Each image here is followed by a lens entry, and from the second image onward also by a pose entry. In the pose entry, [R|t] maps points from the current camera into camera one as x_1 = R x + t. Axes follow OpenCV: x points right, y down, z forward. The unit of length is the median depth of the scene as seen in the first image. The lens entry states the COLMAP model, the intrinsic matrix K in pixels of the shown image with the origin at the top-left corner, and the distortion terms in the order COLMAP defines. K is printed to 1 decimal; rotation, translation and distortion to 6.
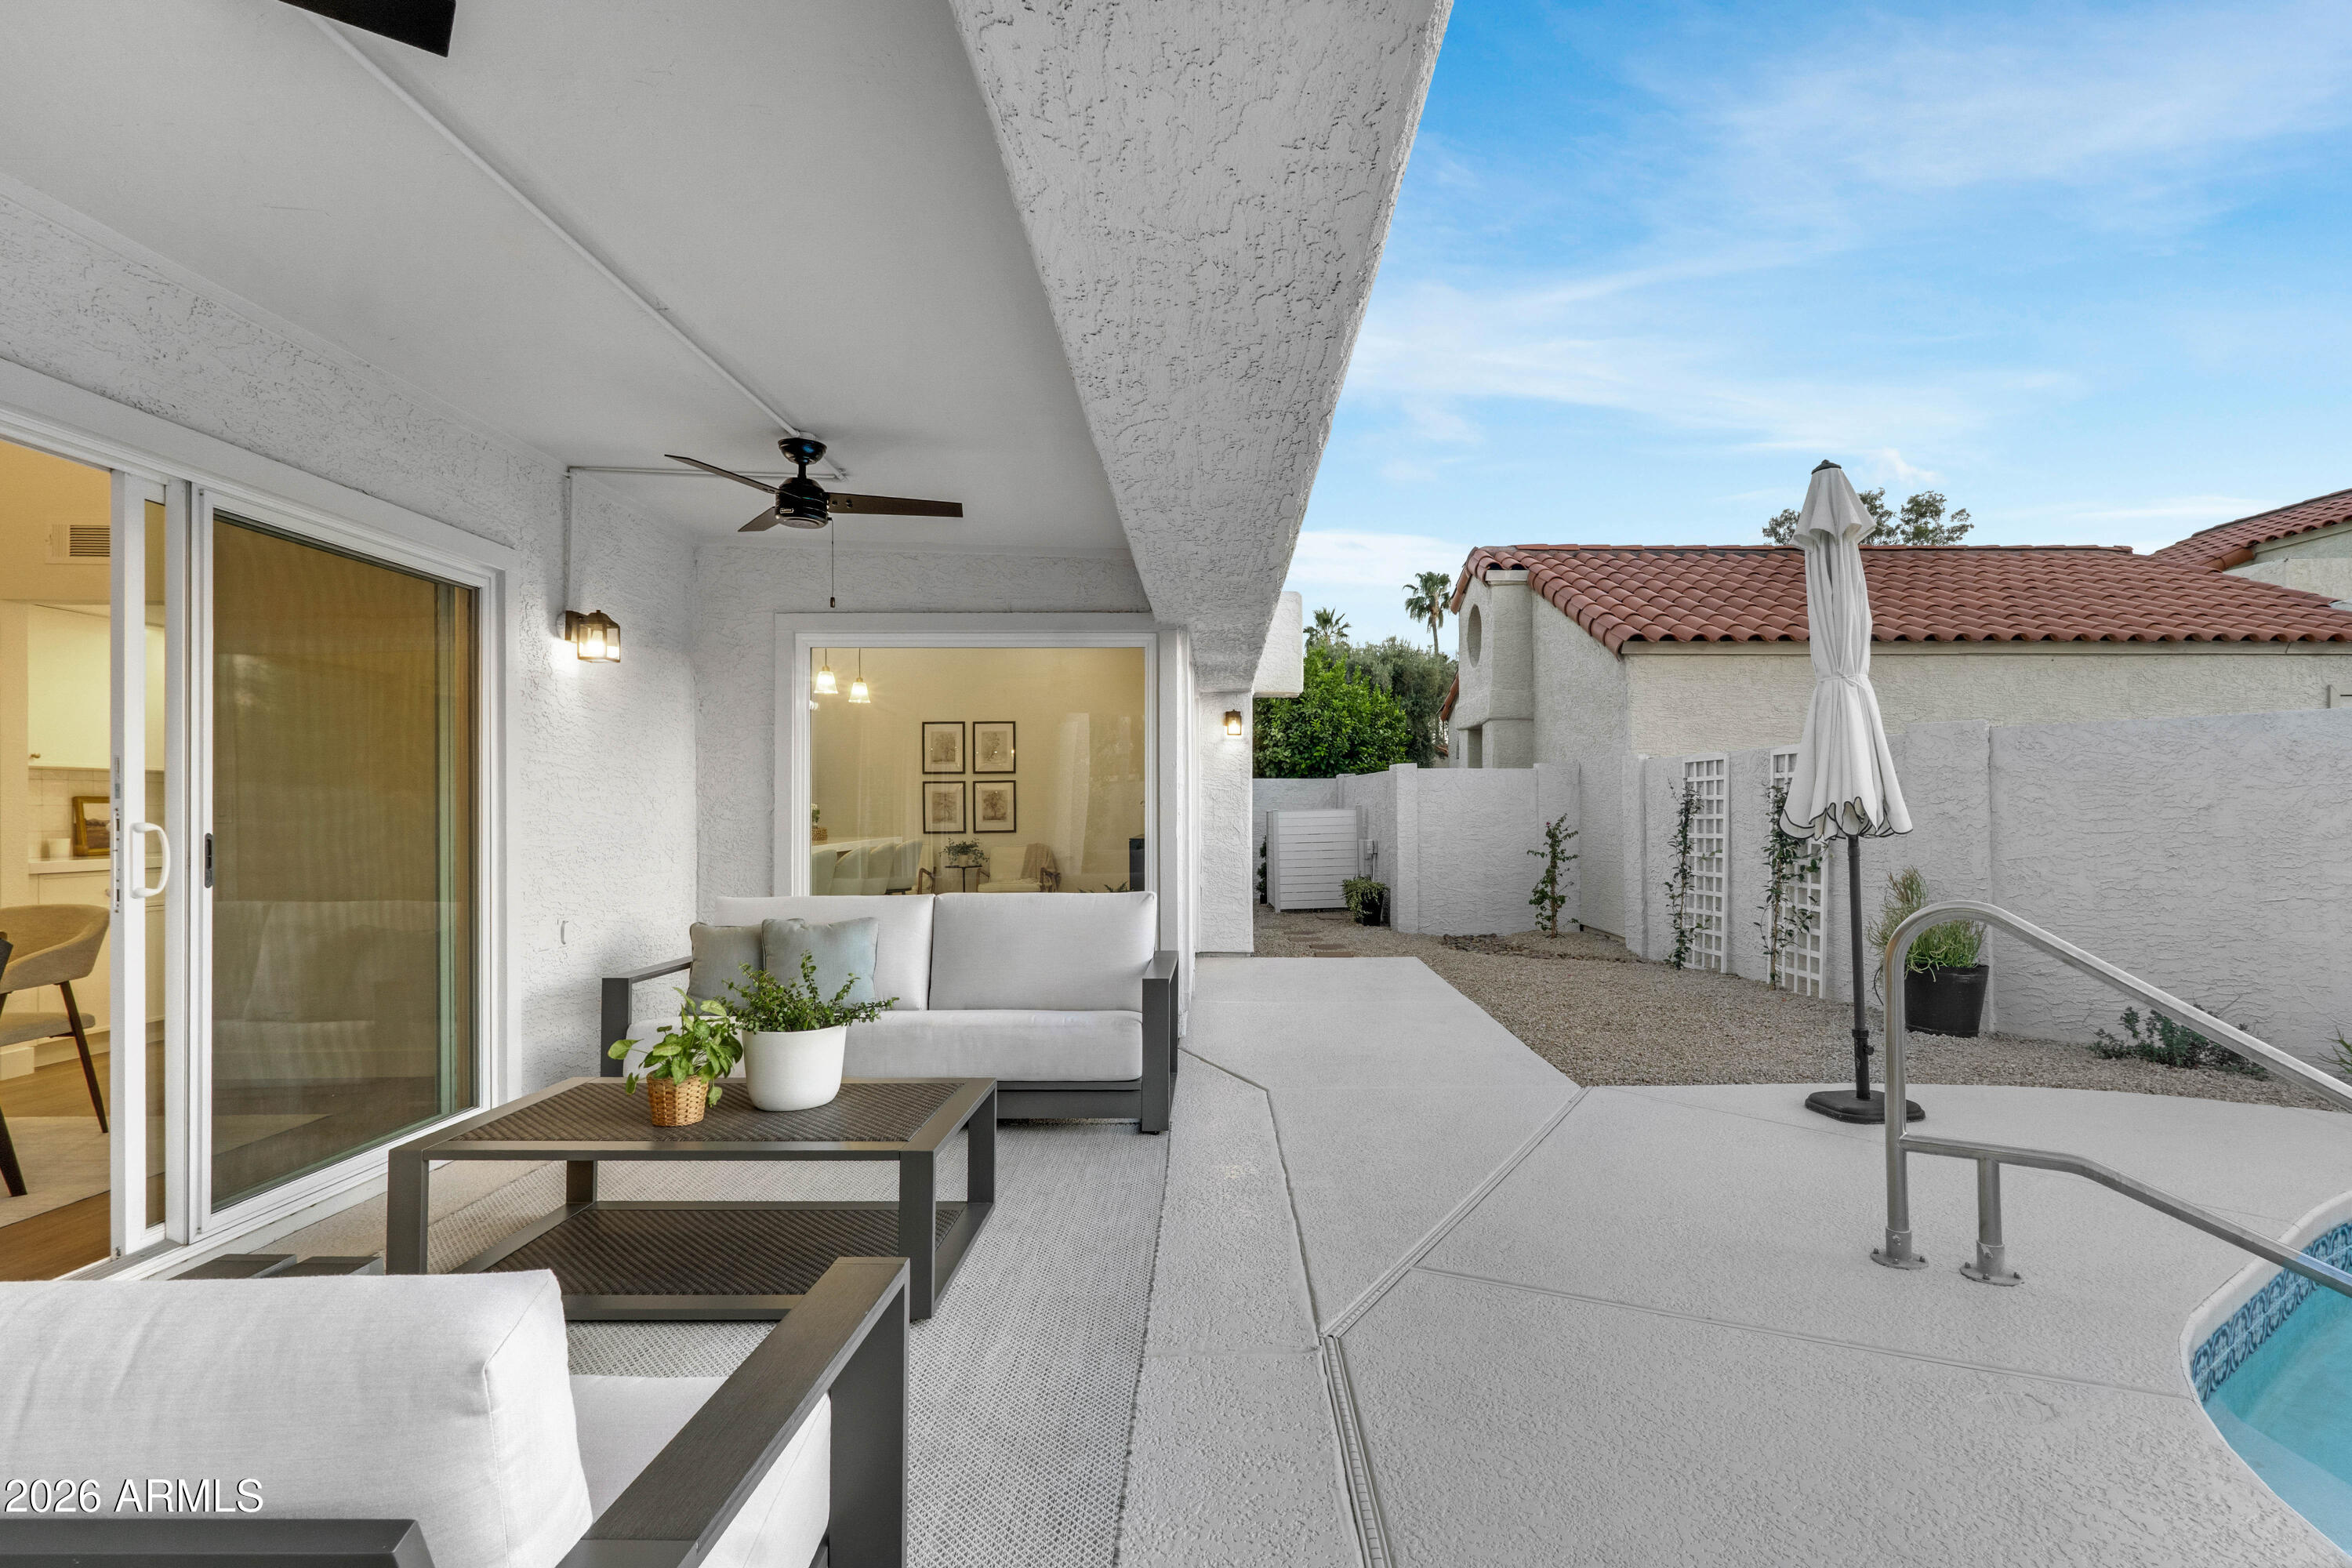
lens RADIAL K [[1092.2, 0, 1176.0], [0, 1092.2, 784.0], [0, 0, 1]] dist [-0.001157, -0.000058]
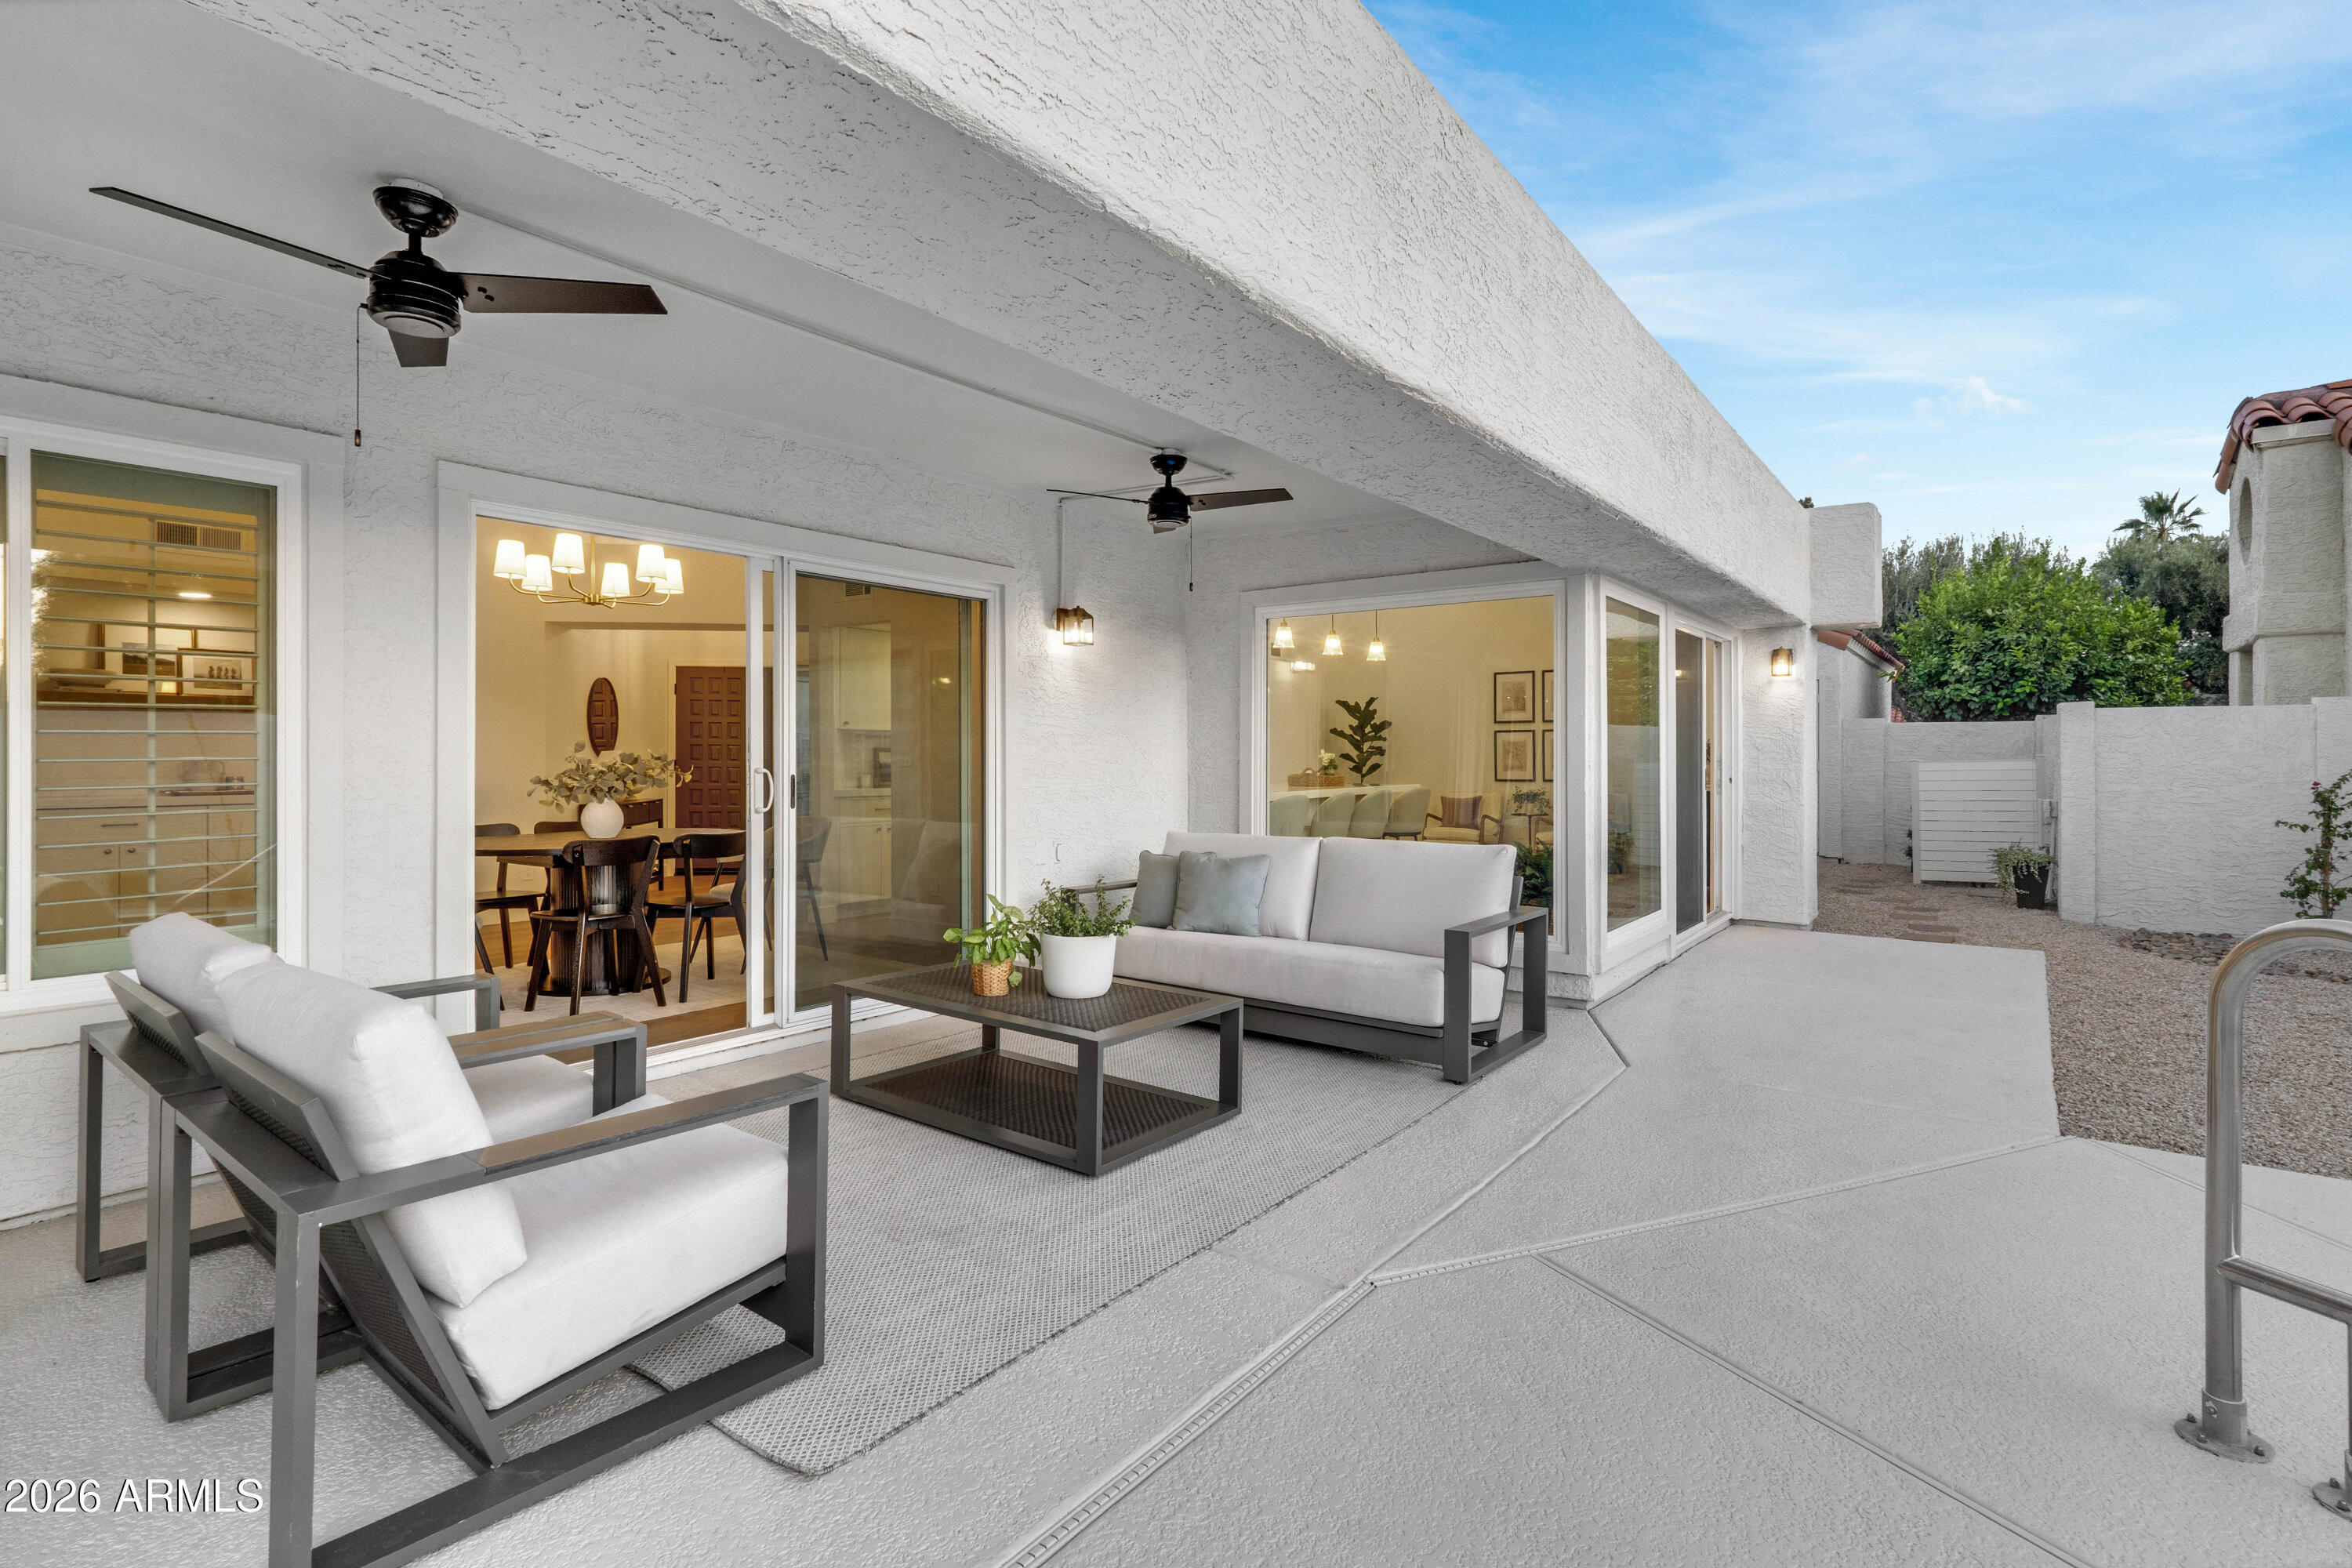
lens RADIAL K [[1061.0, 0, 1183.0], [0, 1061.0, 737.2], [0, 0, 1]] dist [-0.000411, -0.000120]
pose [[0.807623, -0.006051, -0.589668, 0.256778], [0.009965, 0.999945, 0.003386, -0.004915], [0.589615, -0.008611, 0.807639, 0.041778]]
